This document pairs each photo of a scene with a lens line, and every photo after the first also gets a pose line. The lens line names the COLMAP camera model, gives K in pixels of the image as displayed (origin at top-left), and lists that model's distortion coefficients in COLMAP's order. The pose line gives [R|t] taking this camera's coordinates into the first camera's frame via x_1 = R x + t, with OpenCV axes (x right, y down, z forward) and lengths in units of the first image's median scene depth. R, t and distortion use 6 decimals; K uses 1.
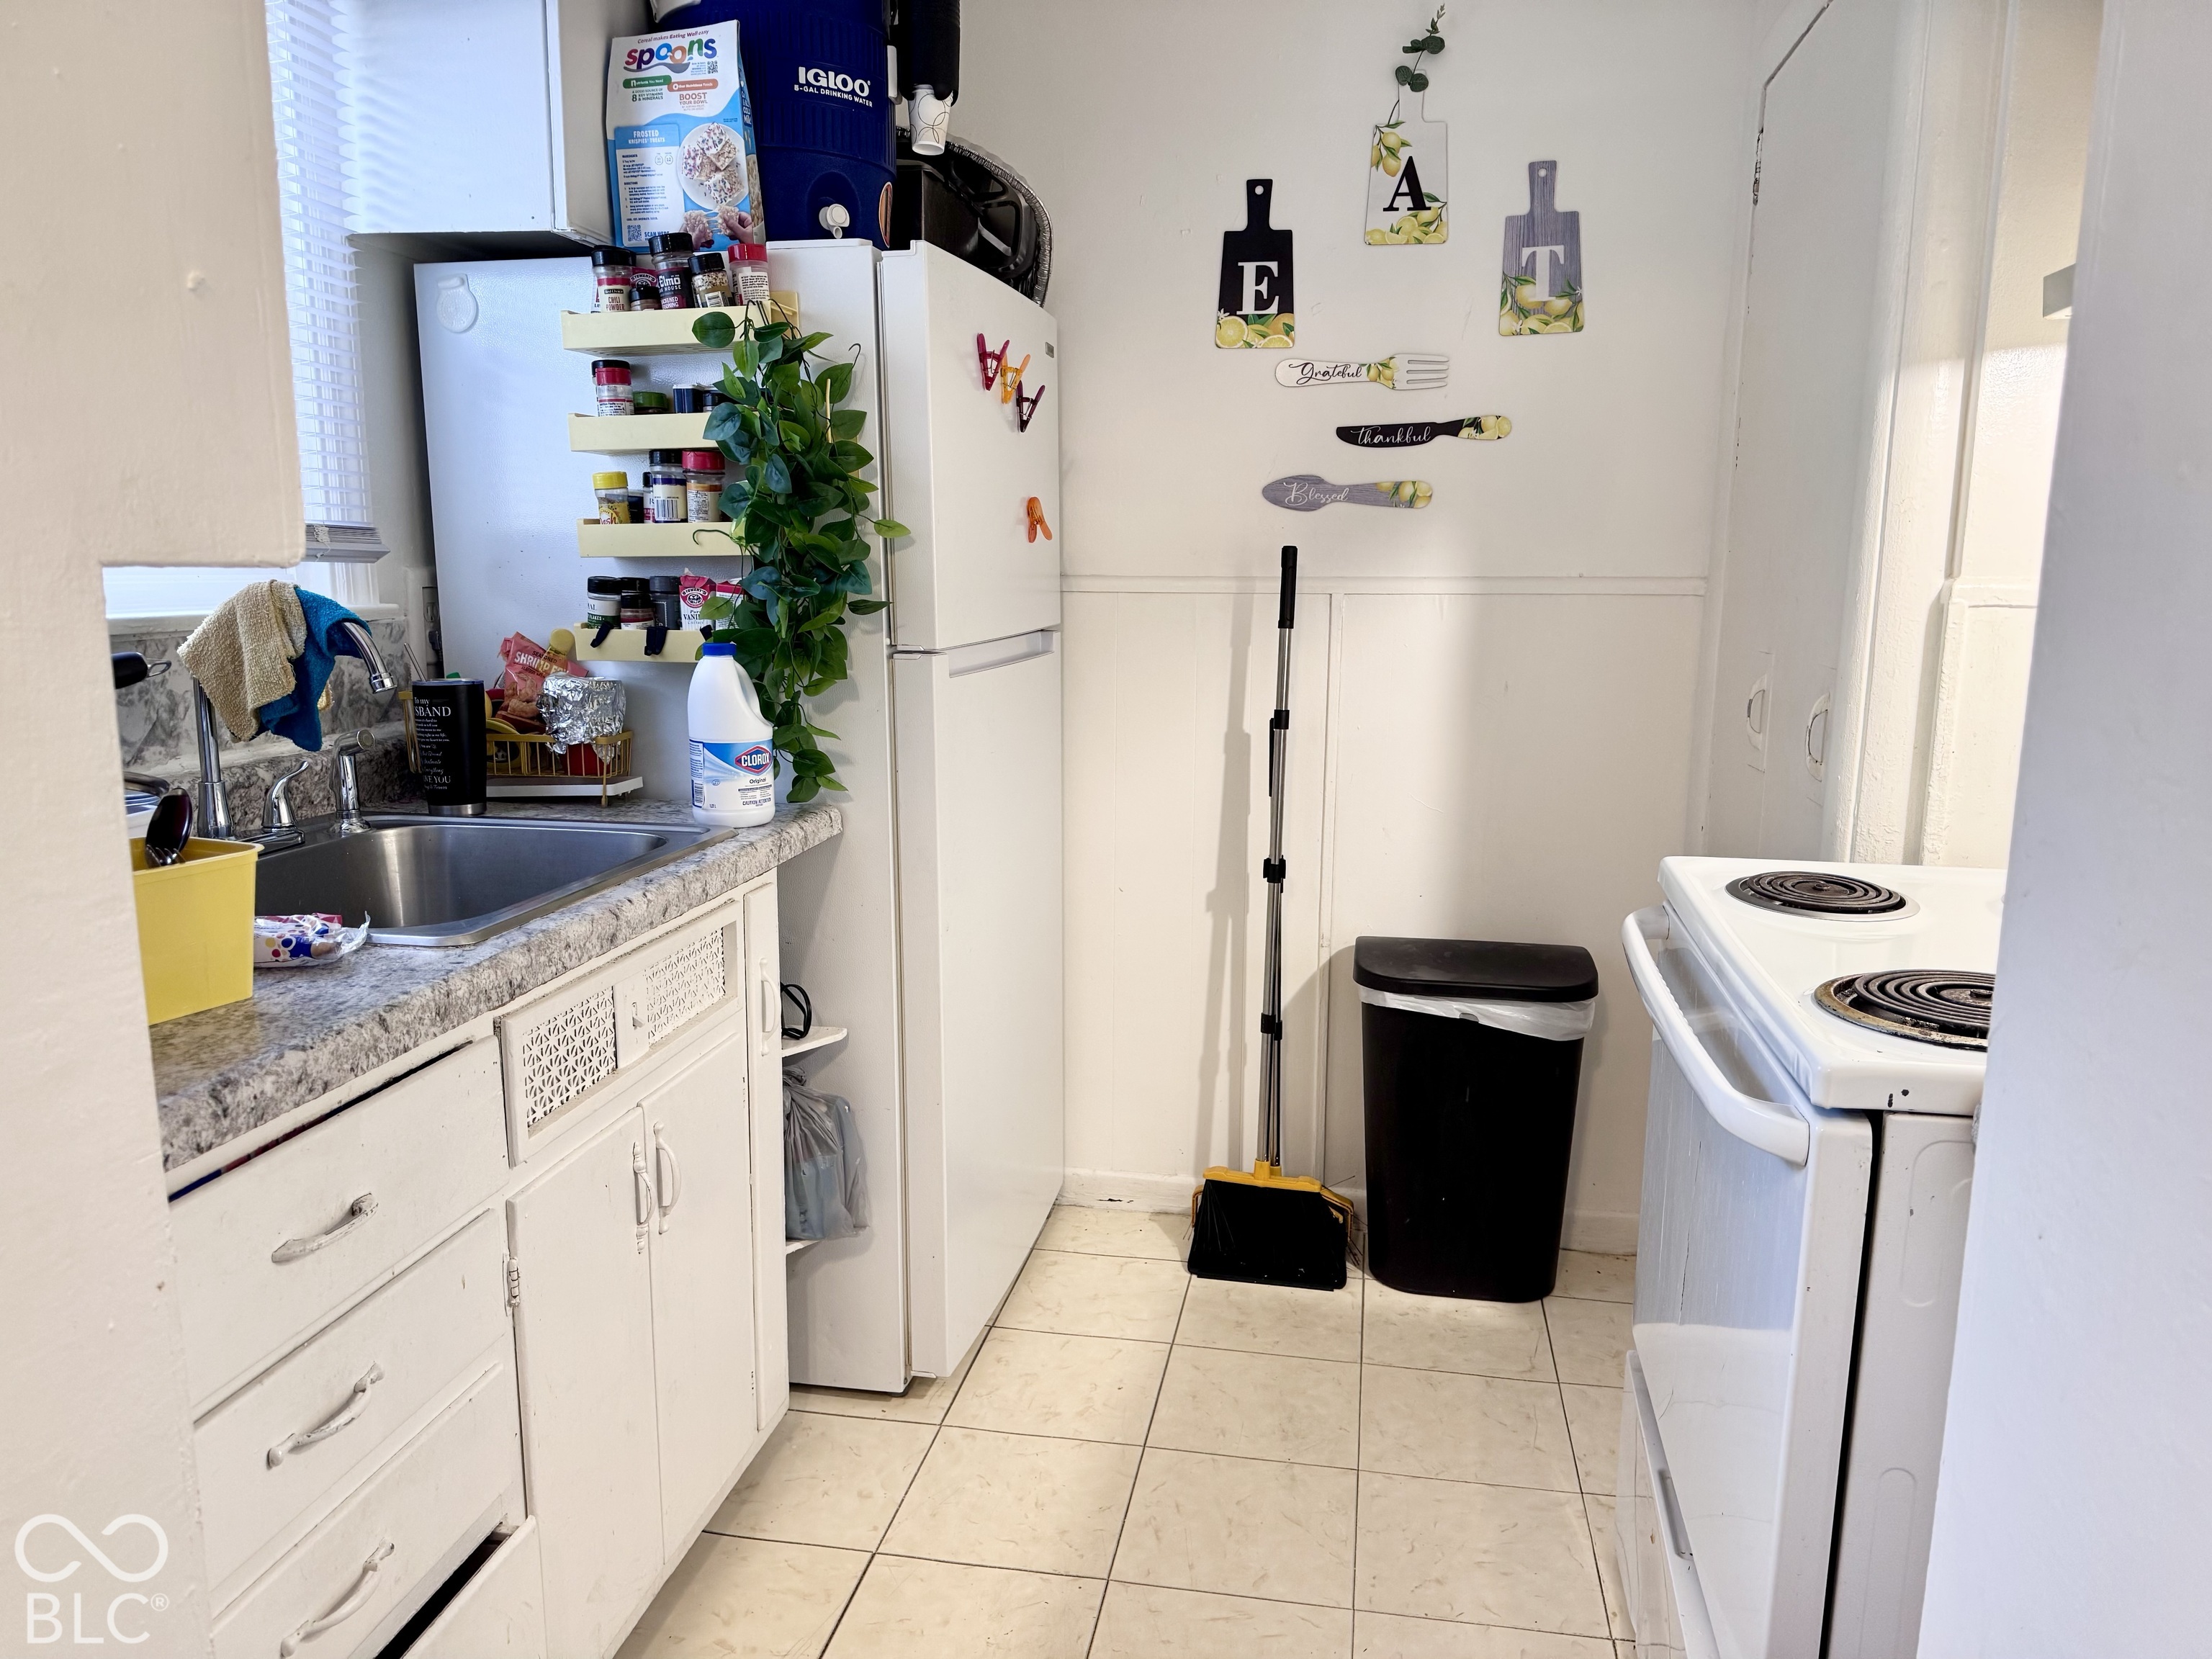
lens RADIAL K [[1562.8, 0, 1105.4], [0, 1562.8, 852.4], [0, 0, 1]] dist [0.065661, -0.024551]
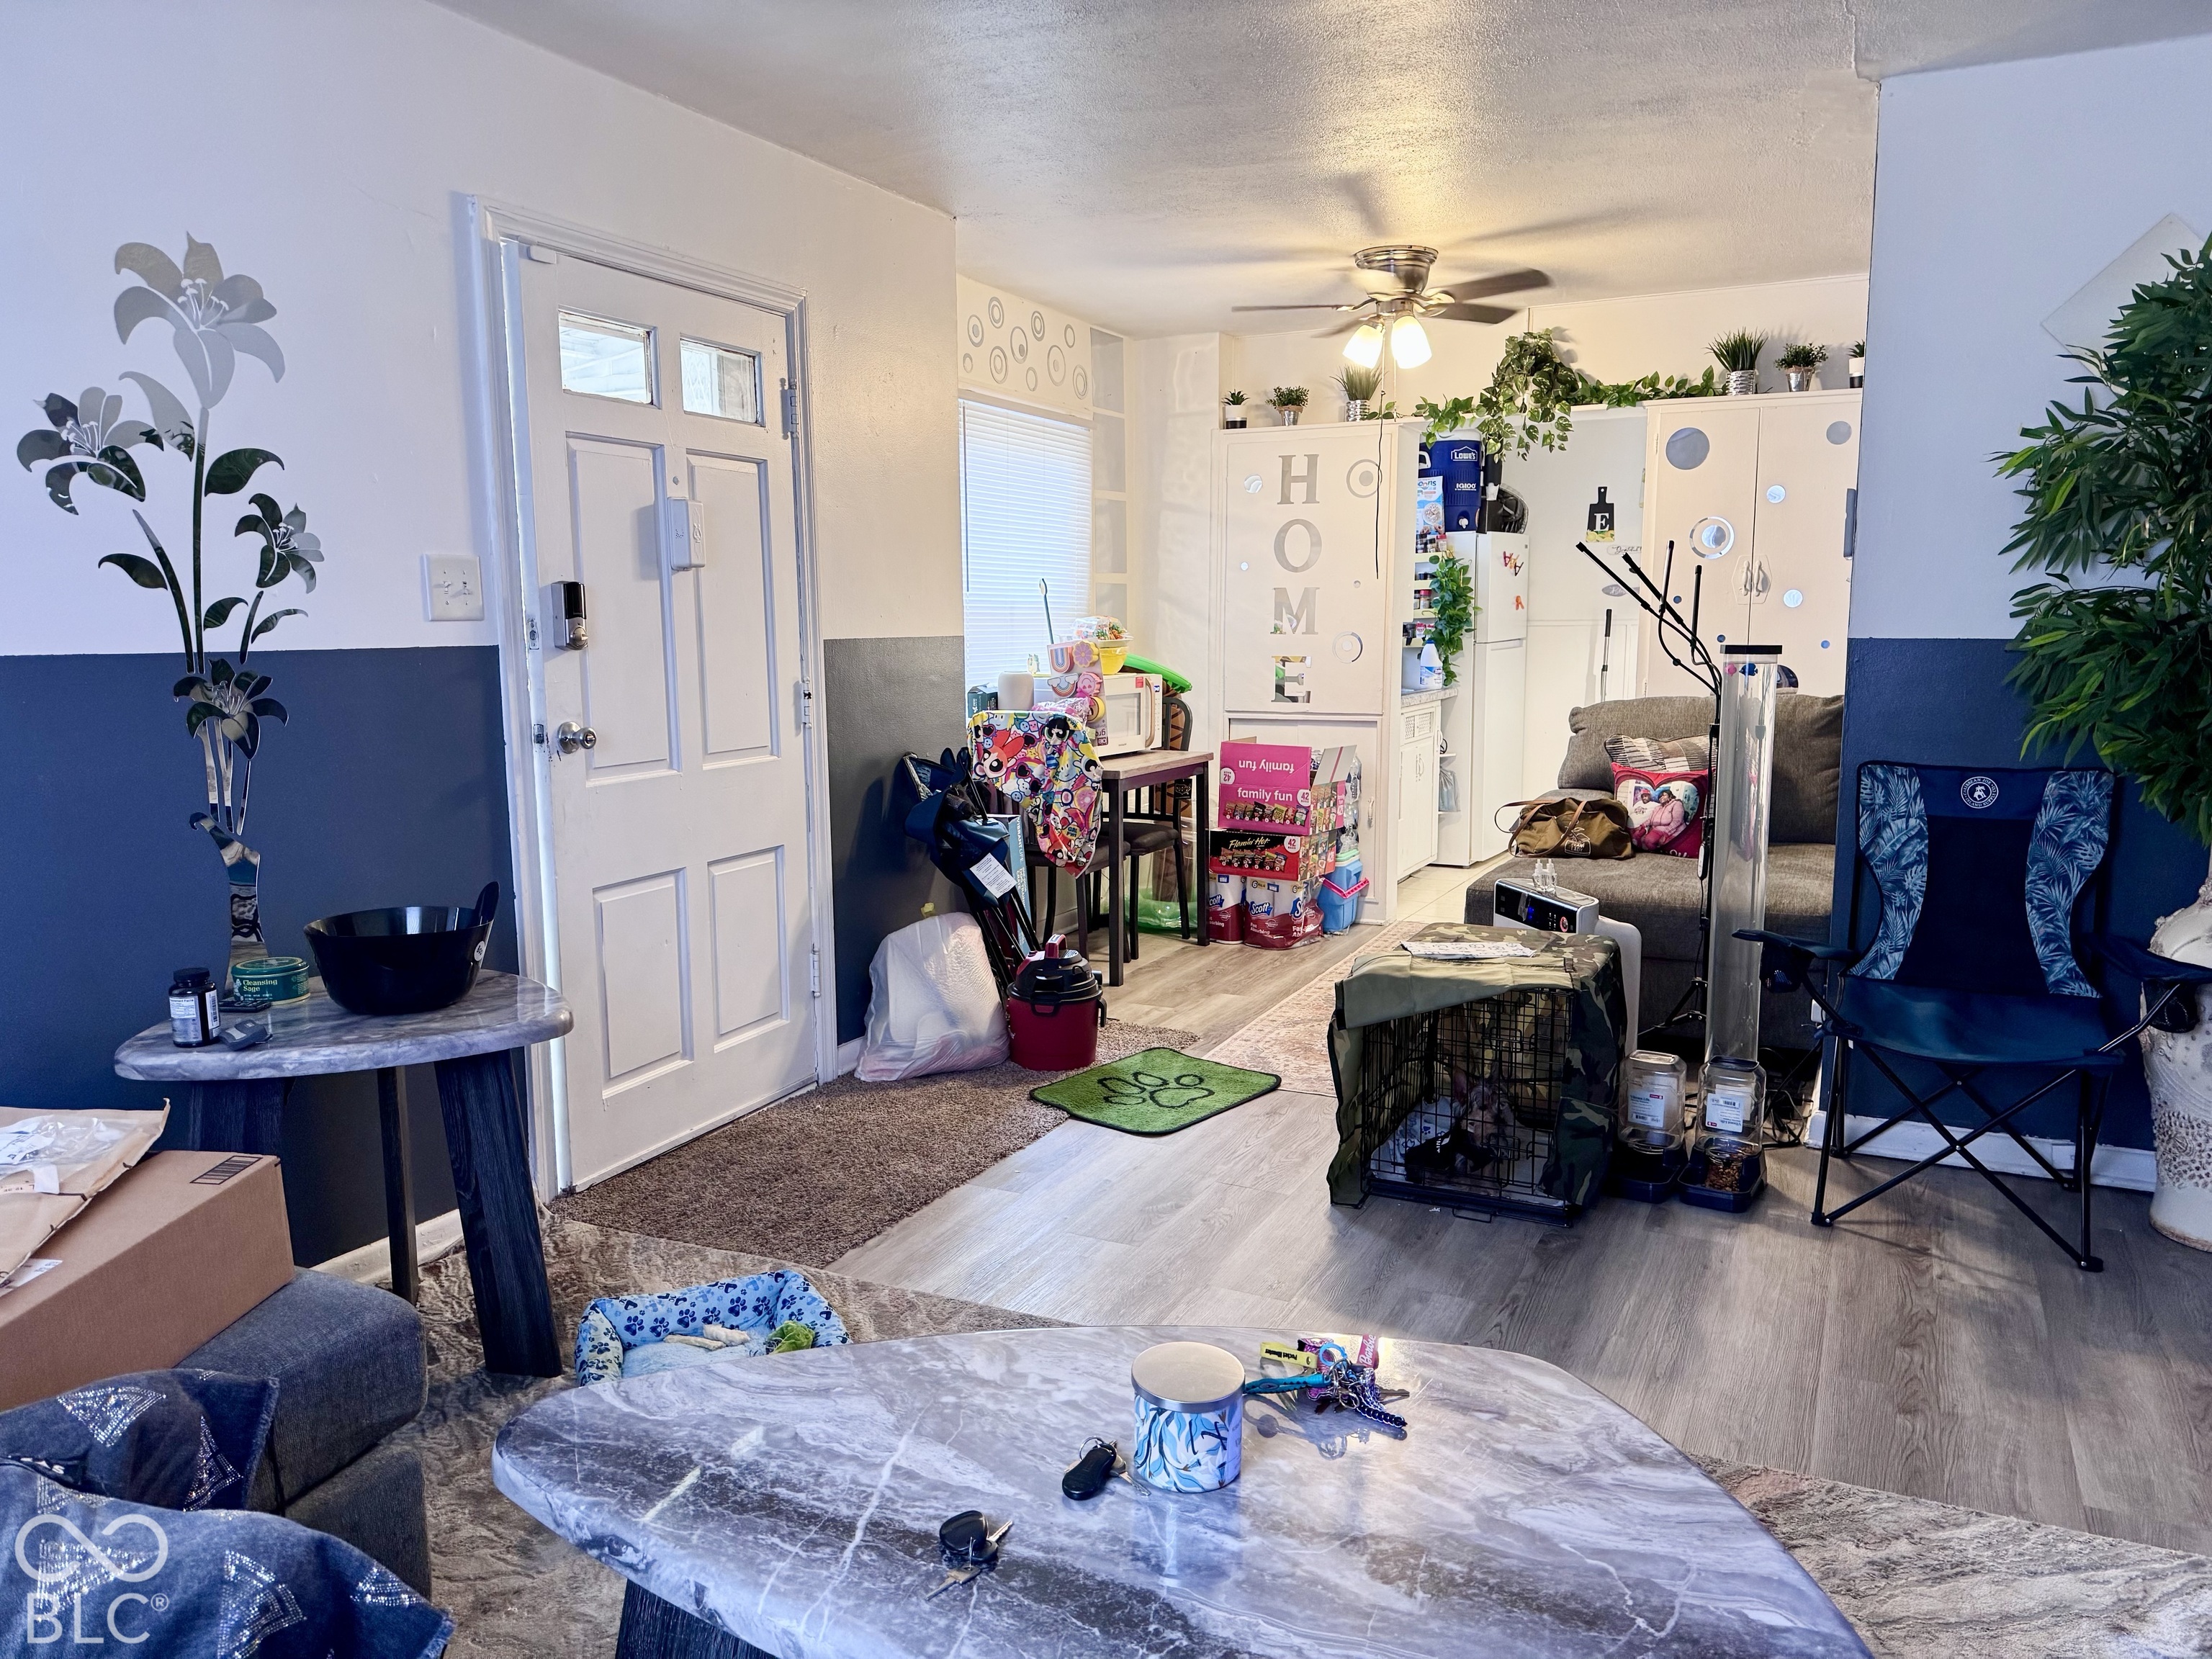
lens RADIAL K [[1562.8, 0, 1088.7], [0, 1562.8, 840.8], [0, 0, 1]] dist [0.065661, -0.024551]
pose [[0.953066, 0.030530, -0.301218, 0.109936], [-0.041851, 0.998637, -0.031201, 0.446794], [0.299855, 0.042343, 0.953045, -2.520087]]
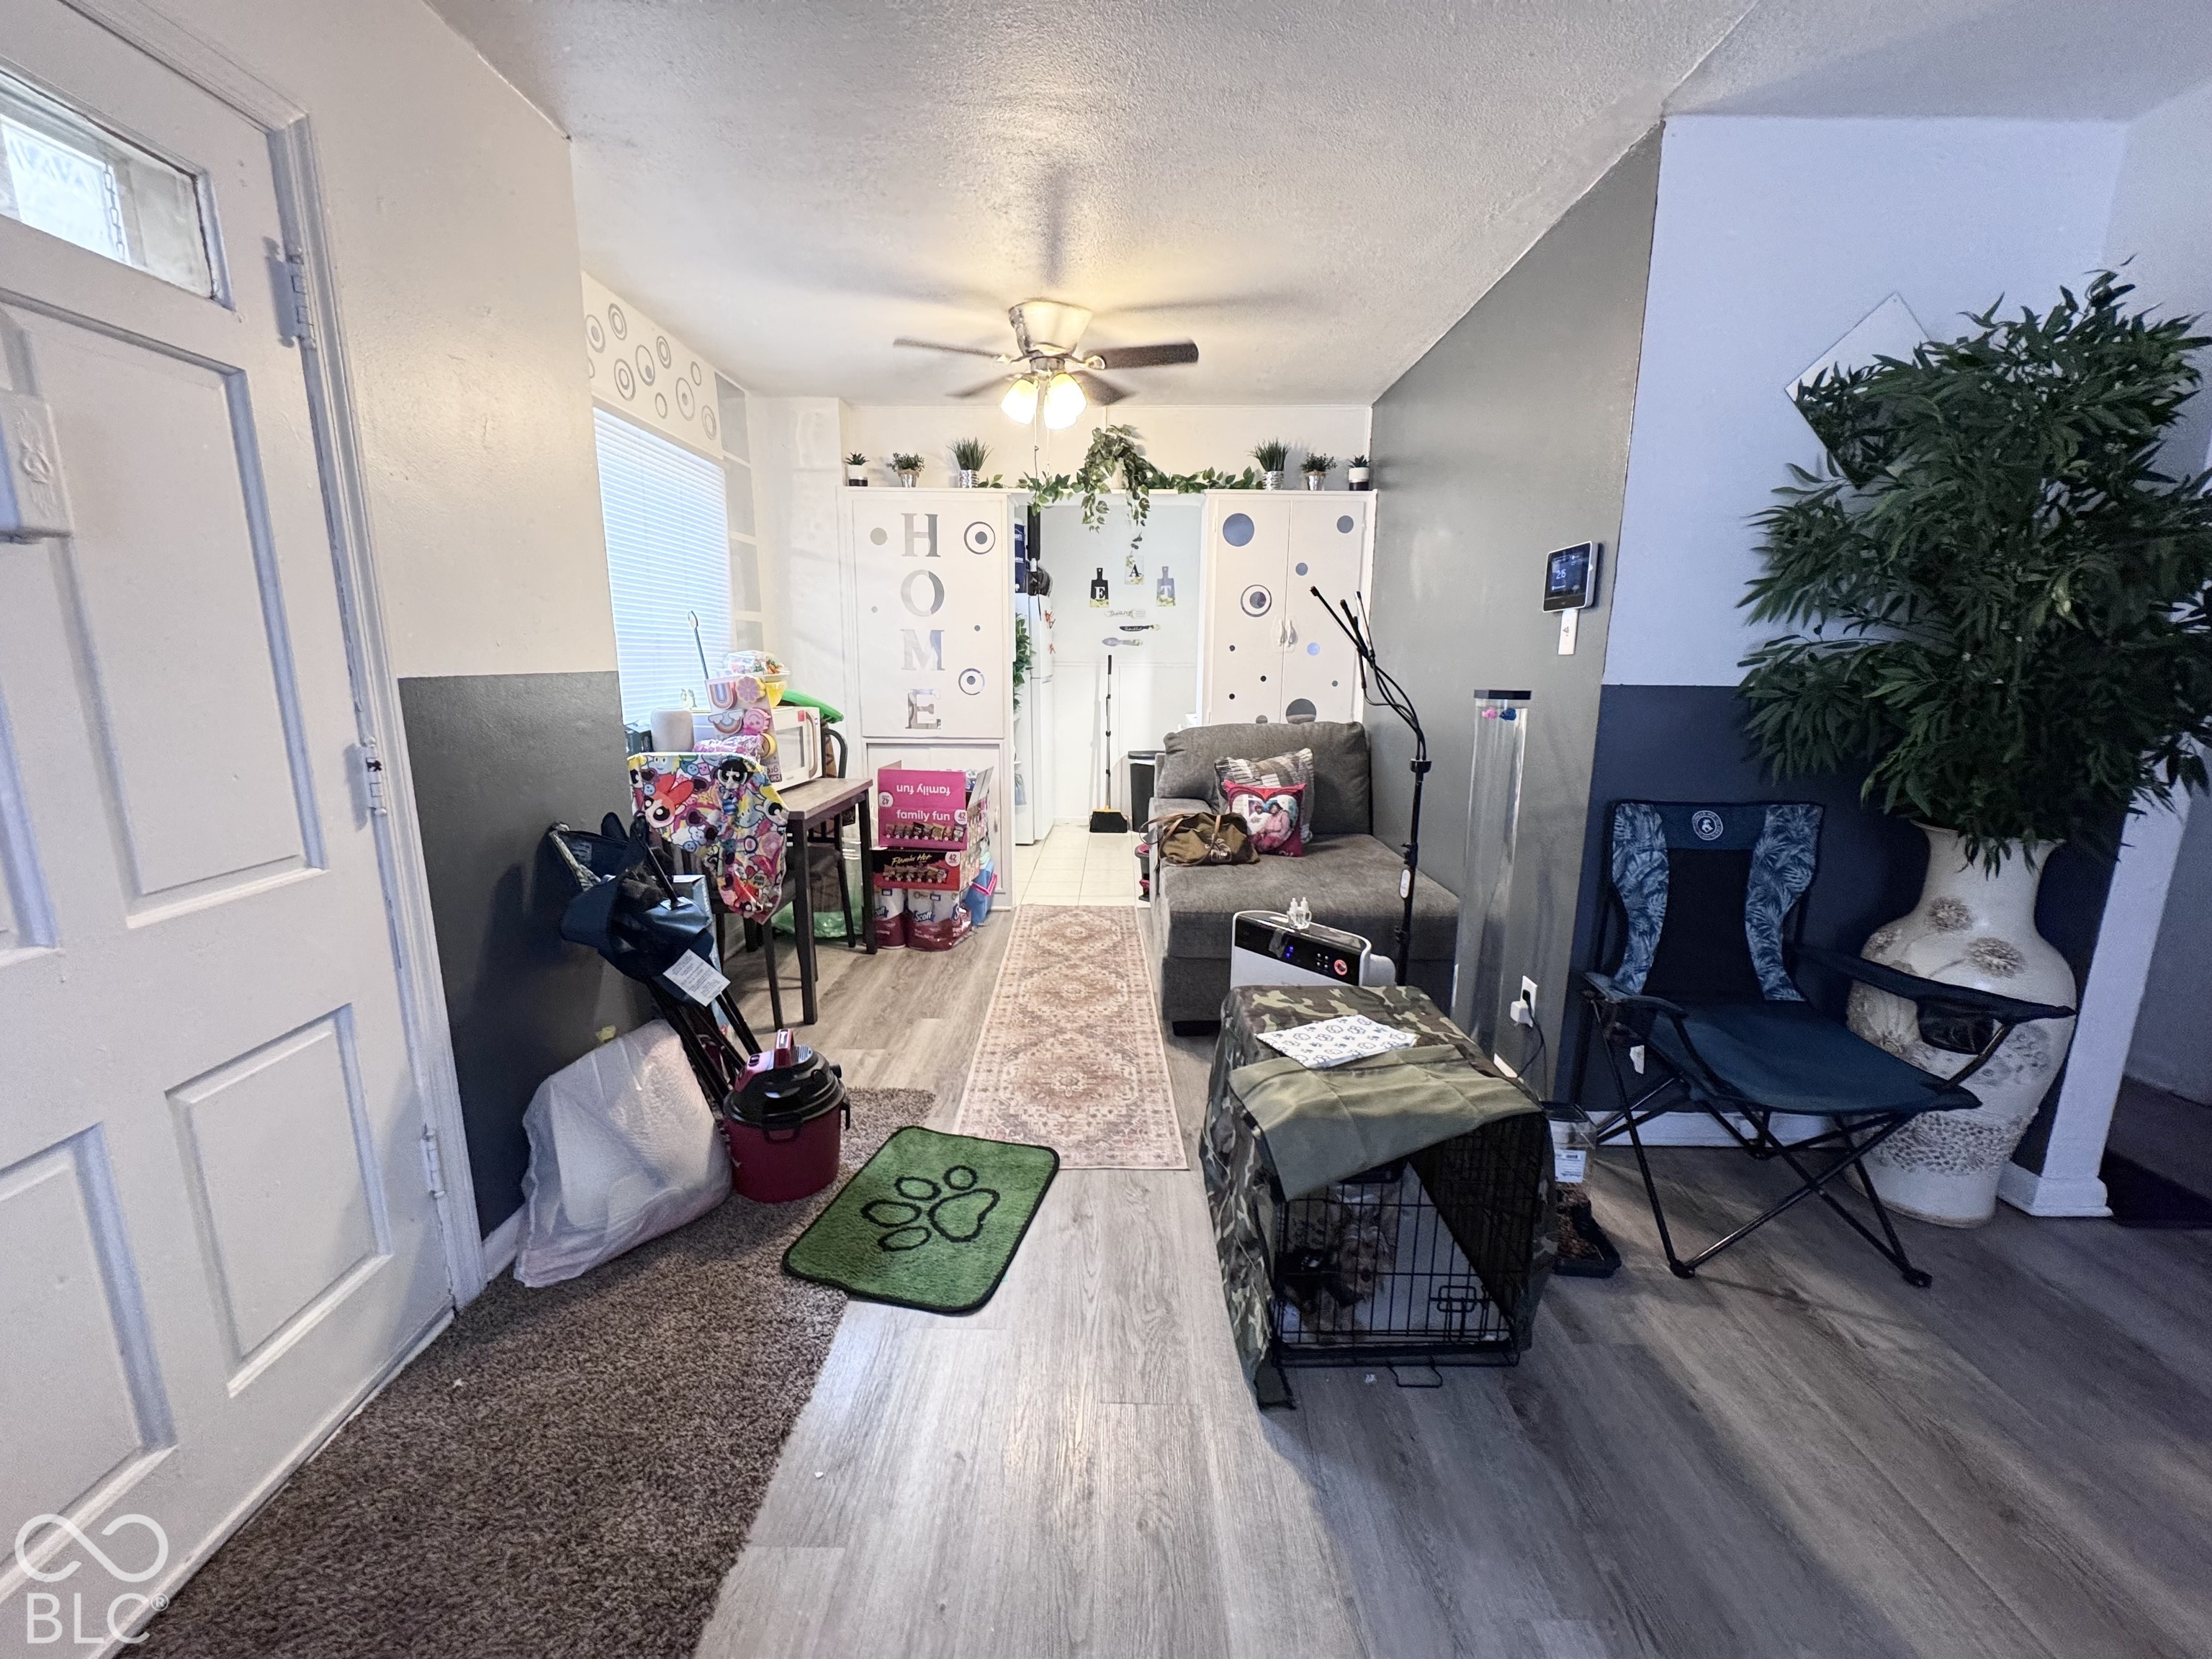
lens RADIAL K [[882.2, 0, 1102.5], [0, 882.2, 828.0], [0, 0, 1]] dist [-0.003804, -0.001234]
pose [[0.987602, -0.029230, 0.154230, -0.334574], [0.027568, 0.999537, 0.012903, 0.282652], [-0.154536, -0.008492, 0.987951, -1.594025]]
